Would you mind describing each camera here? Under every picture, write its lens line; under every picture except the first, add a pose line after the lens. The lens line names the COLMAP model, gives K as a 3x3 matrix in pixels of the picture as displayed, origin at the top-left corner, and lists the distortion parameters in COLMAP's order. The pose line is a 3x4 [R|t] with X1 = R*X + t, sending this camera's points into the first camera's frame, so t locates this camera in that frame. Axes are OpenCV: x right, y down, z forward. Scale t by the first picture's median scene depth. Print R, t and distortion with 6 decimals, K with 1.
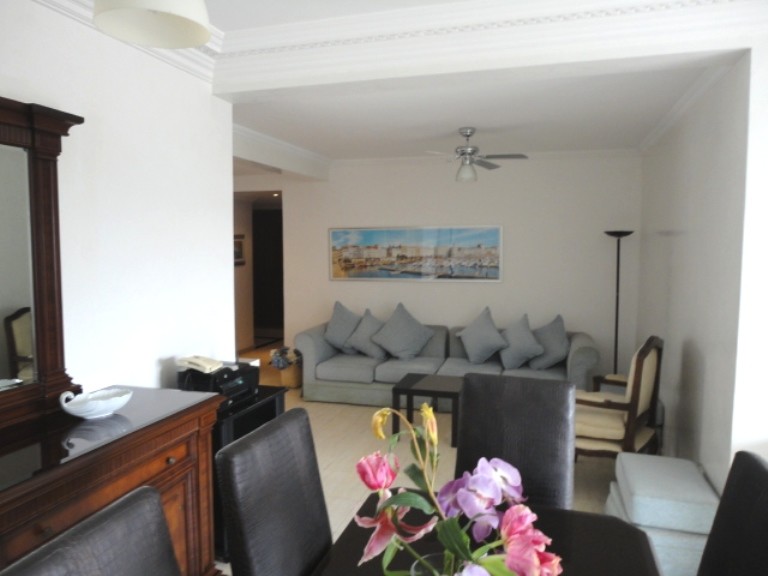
lens RADIAL K [[562.1, 0, 384.0], [0, 562.1, 288.0], [0, 0, 1]] dist [0.001216, 0.007235]
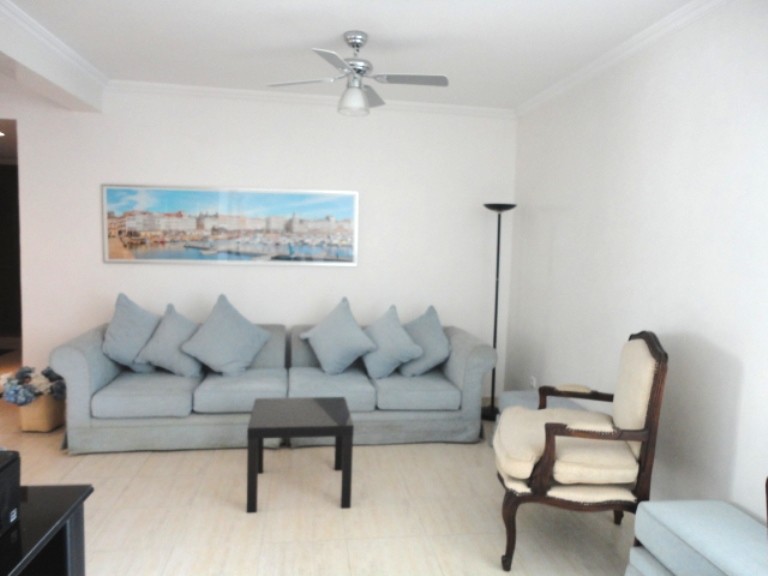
lens RADIAL K [[562.1, 0, 384.0], [0, 562.1, 288.0], [0, 0, 1]] dist [0.001216, 0.007235]
pose [[0.906973, -0.011953, 0.421019, -0.082068], [0.006403, 0.999873, 0.014592, 0.009240], [-0.421140, -0.010538, 0.906934, 0.275545]]
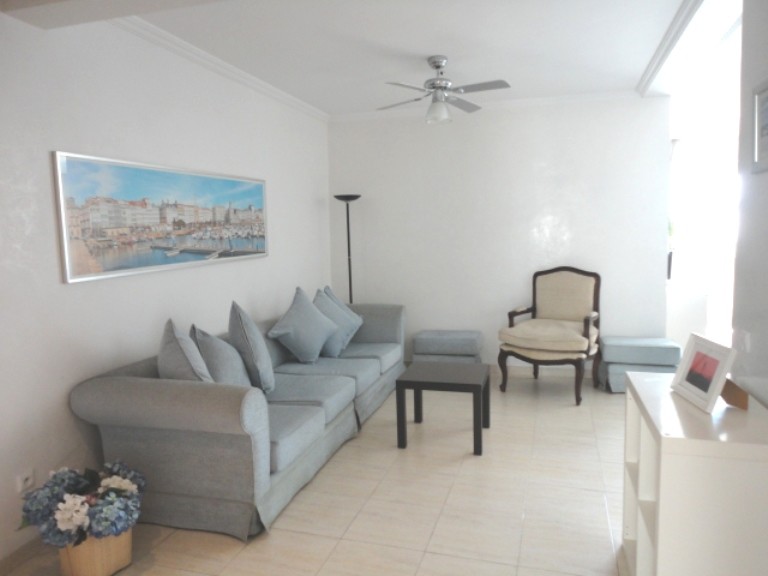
lens RADIAL K [[562.1, 0, 384.0], [0, 562.1, 288.0], [0, 0, 1]] dist [0.001216, 0.007235]
pose [[0.009565, -0.104066, 0.994524, -0.534695], [0.104275, 0.989251, 0.102511, -0.029362], [-0.994503, 0.102723, 0.020314, 0.823103]]
